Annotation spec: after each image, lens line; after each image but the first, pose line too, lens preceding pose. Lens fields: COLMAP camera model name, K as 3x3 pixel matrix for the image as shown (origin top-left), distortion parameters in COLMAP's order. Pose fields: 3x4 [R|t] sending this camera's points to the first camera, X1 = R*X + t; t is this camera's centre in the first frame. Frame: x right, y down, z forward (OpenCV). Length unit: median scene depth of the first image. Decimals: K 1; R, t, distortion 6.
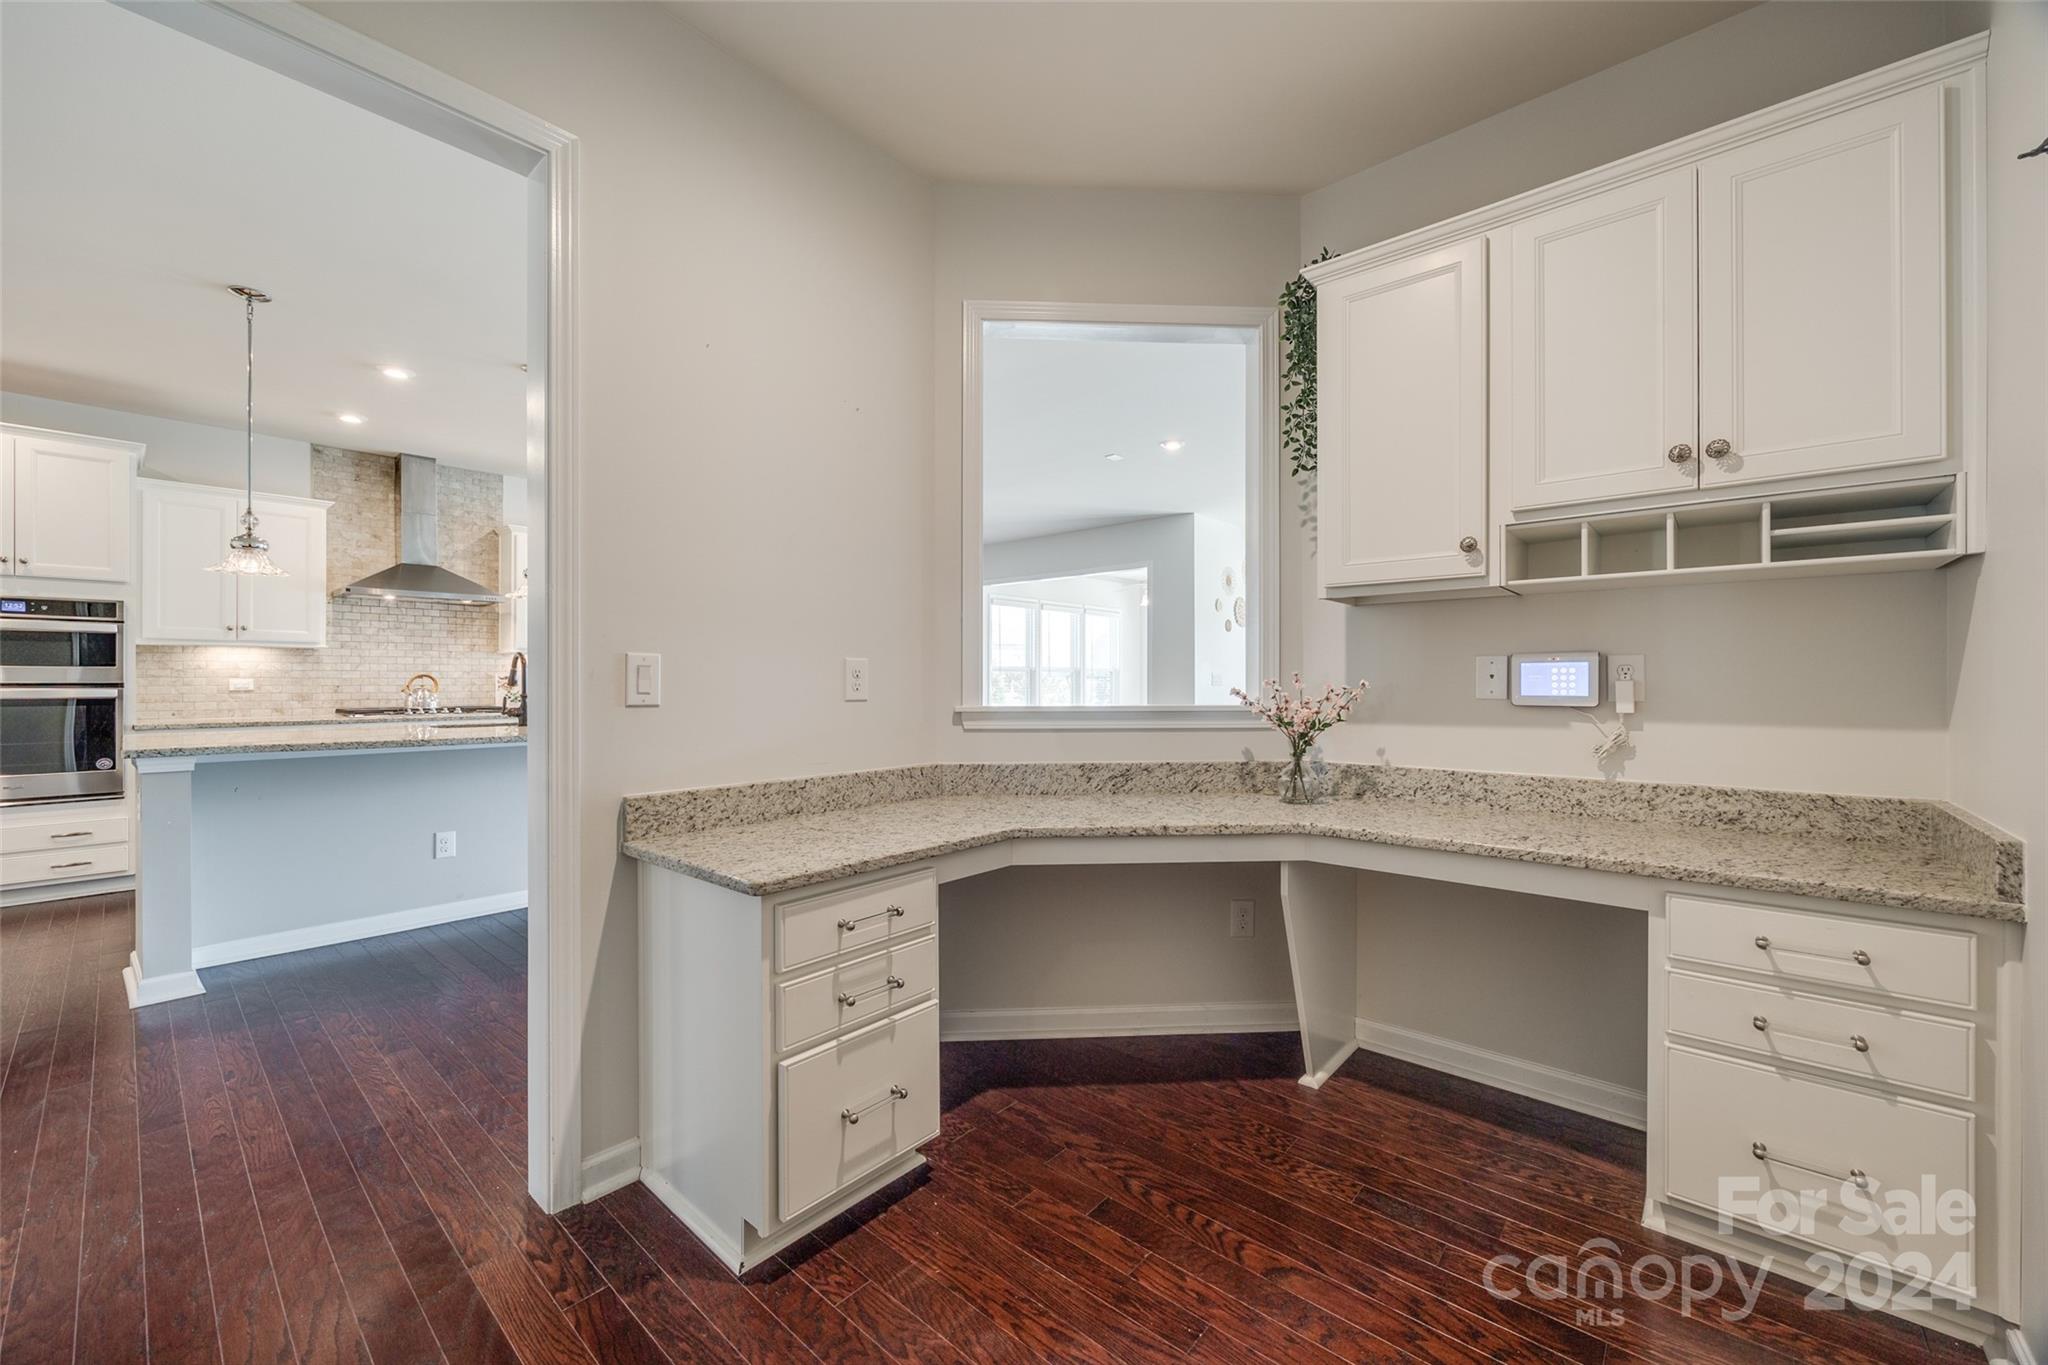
lens RADIAL K [[788.8, 0, 1012.3], [0, 788.8, 684.0], [0, 0, 1]] dist [-0.006117, 0.001781]
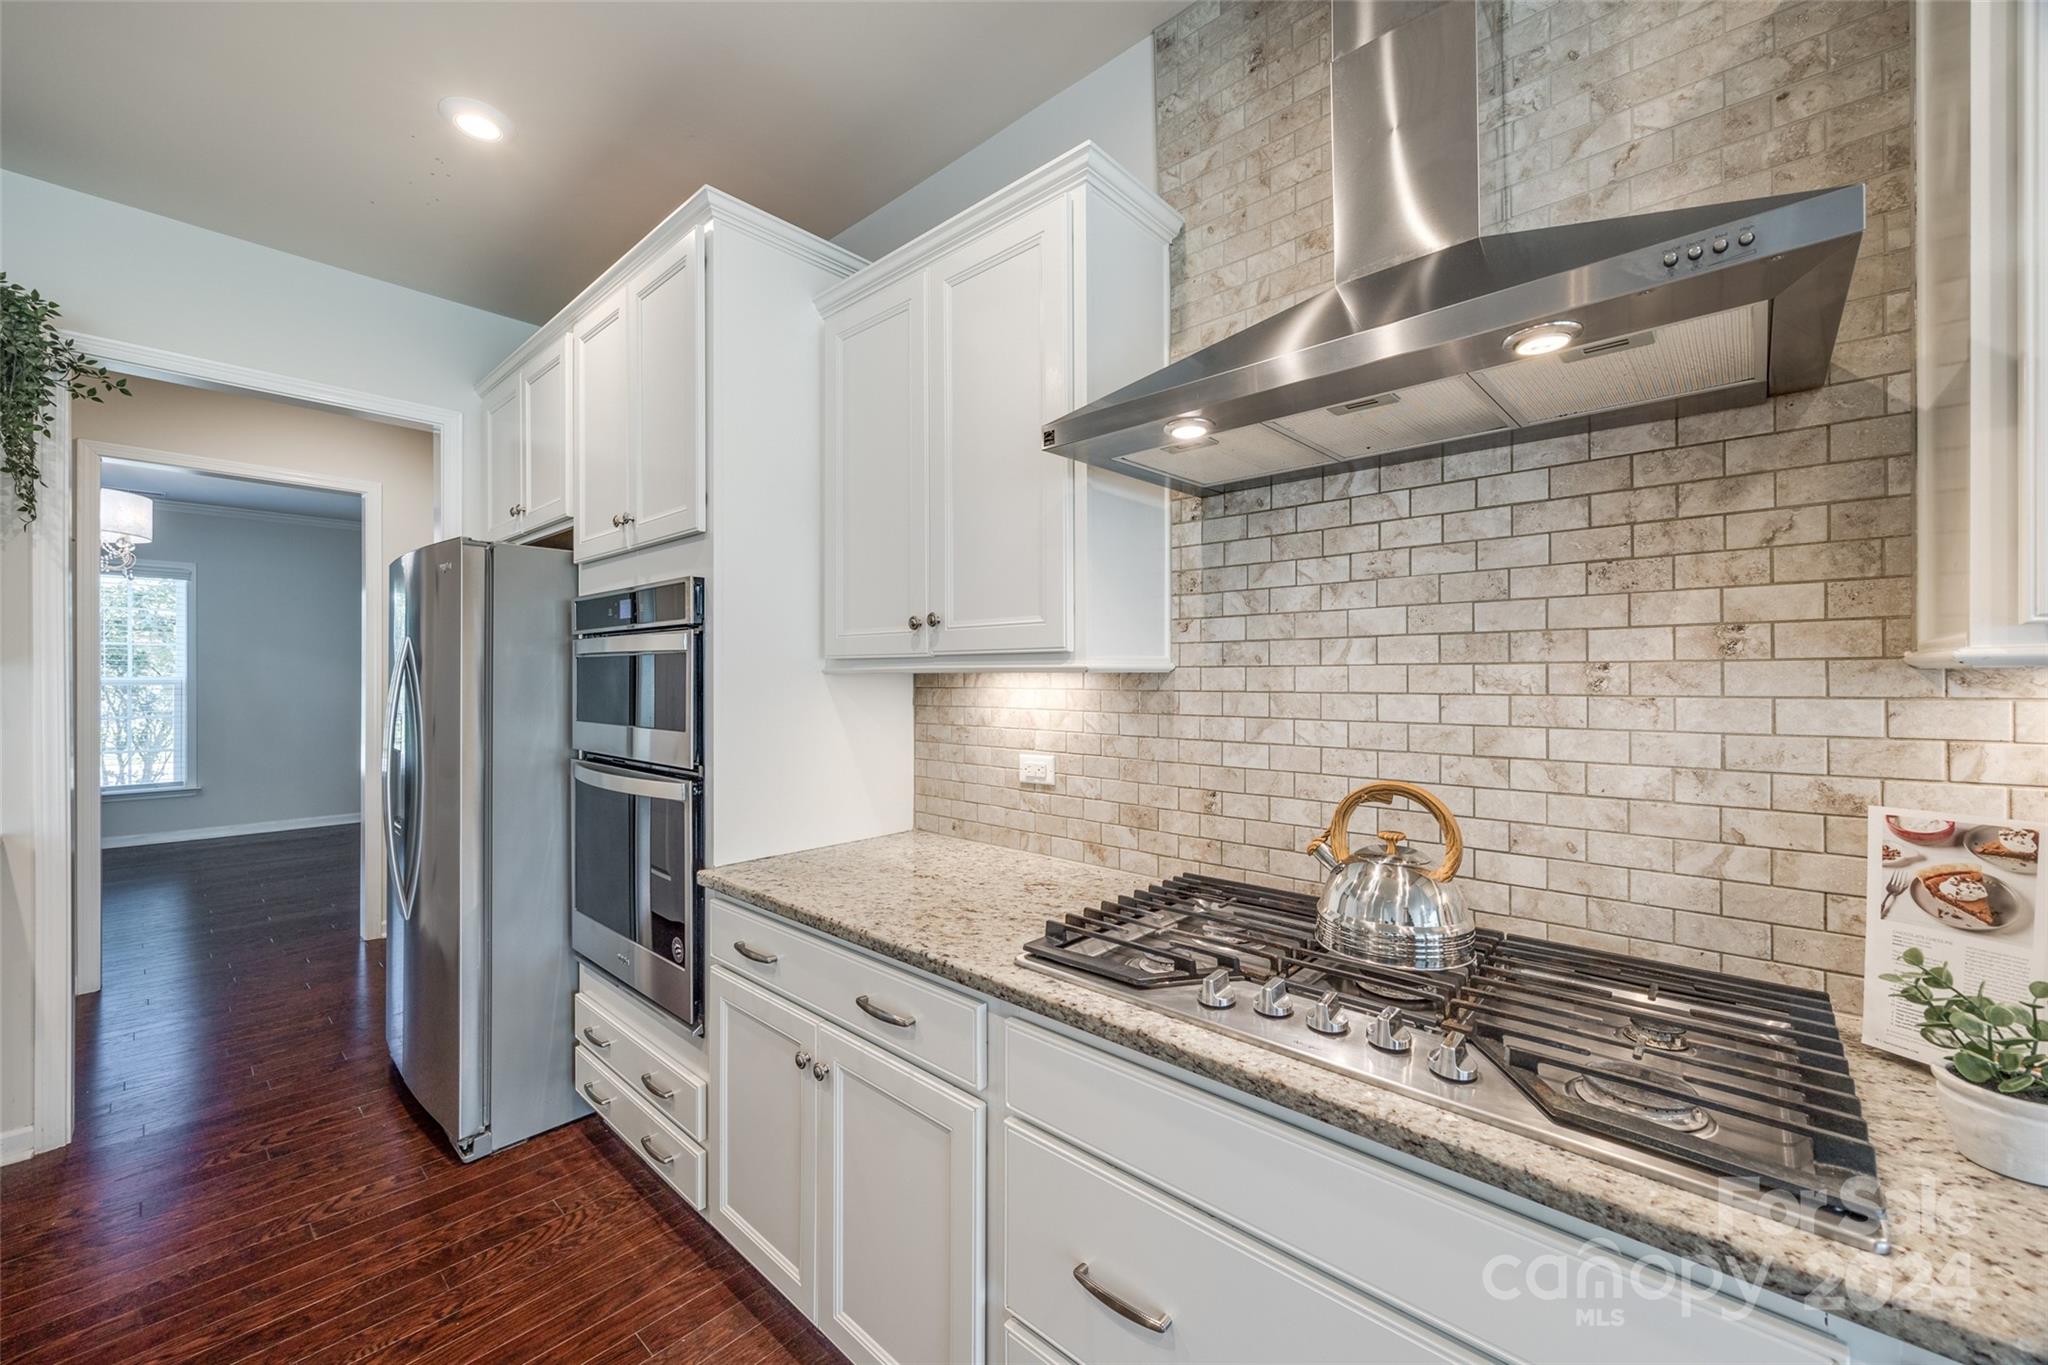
lens RADIAL K [[788.8, 0, 1031.1], [0, 788.8, 677.0], [0, 0, 1]] dist [-0.006117, 0.001781]
pose [[-0.012405, -0.001851, -0.999921, -0.561771], [-0.003527, 0.999992, -0.001807, -0.040672], [0.999917, 0.003504, -0.012412, 0.940773]]
